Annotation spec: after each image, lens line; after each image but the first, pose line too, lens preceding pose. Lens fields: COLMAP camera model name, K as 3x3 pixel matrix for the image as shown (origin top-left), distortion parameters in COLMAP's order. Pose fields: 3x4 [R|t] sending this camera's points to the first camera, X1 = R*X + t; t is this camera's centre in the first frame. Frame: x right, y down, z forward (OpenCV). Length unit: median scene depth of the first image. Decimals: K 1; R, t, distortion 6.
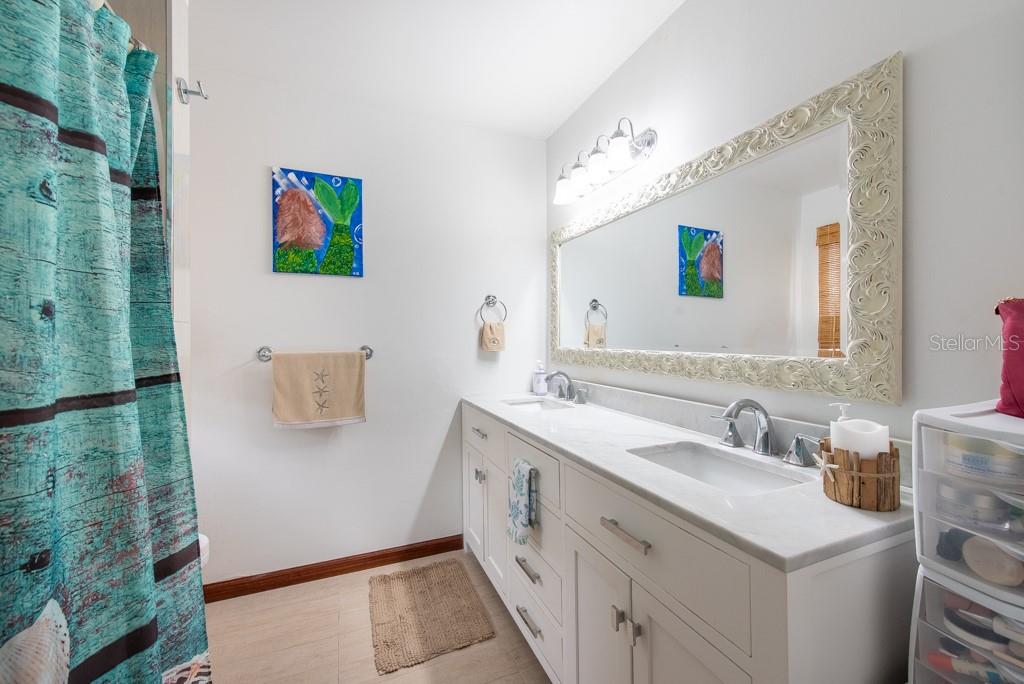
lens RADIAL K [[412.4, 0, 499.6], [0, 412.4, 341.5], [0, 0, 1]] dist [0.001929, -0.000130]
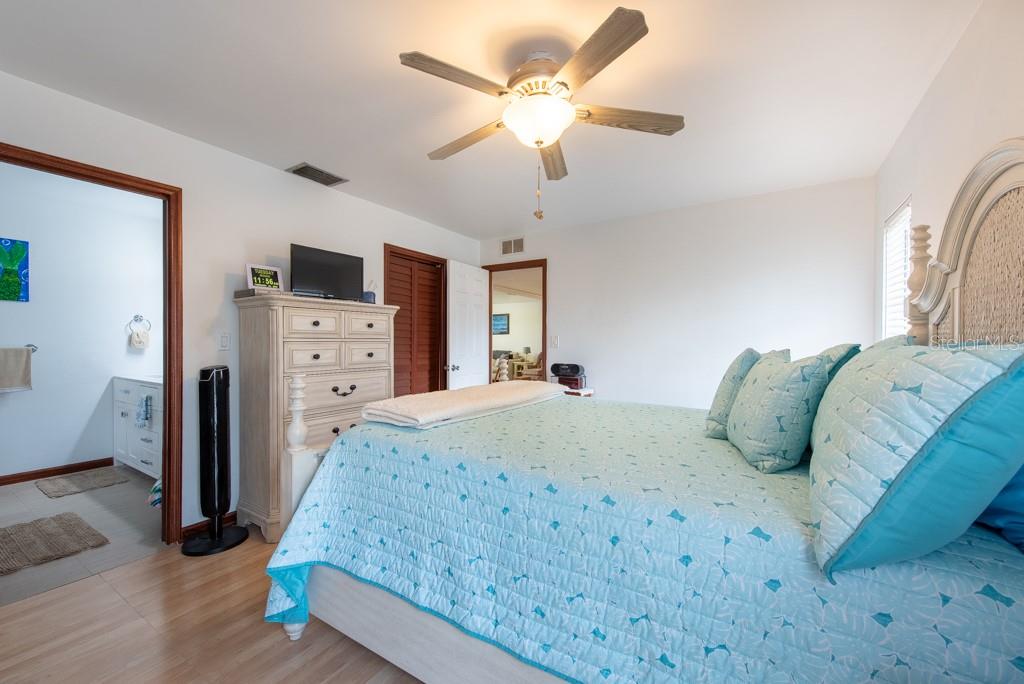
lens RADIAL K [[409.4, 0, 512.3], [0, 409.4, 346.7], [0, 0, 1]] dist [0.000110, -0.000133]
pose [[0.803552, 0.006610, 0.595199, 0.243544], [-0.006909, 0.999975, -0.001778, 0.010474], [-0.595195, -0.002683, 0.803577, -1.449254]]
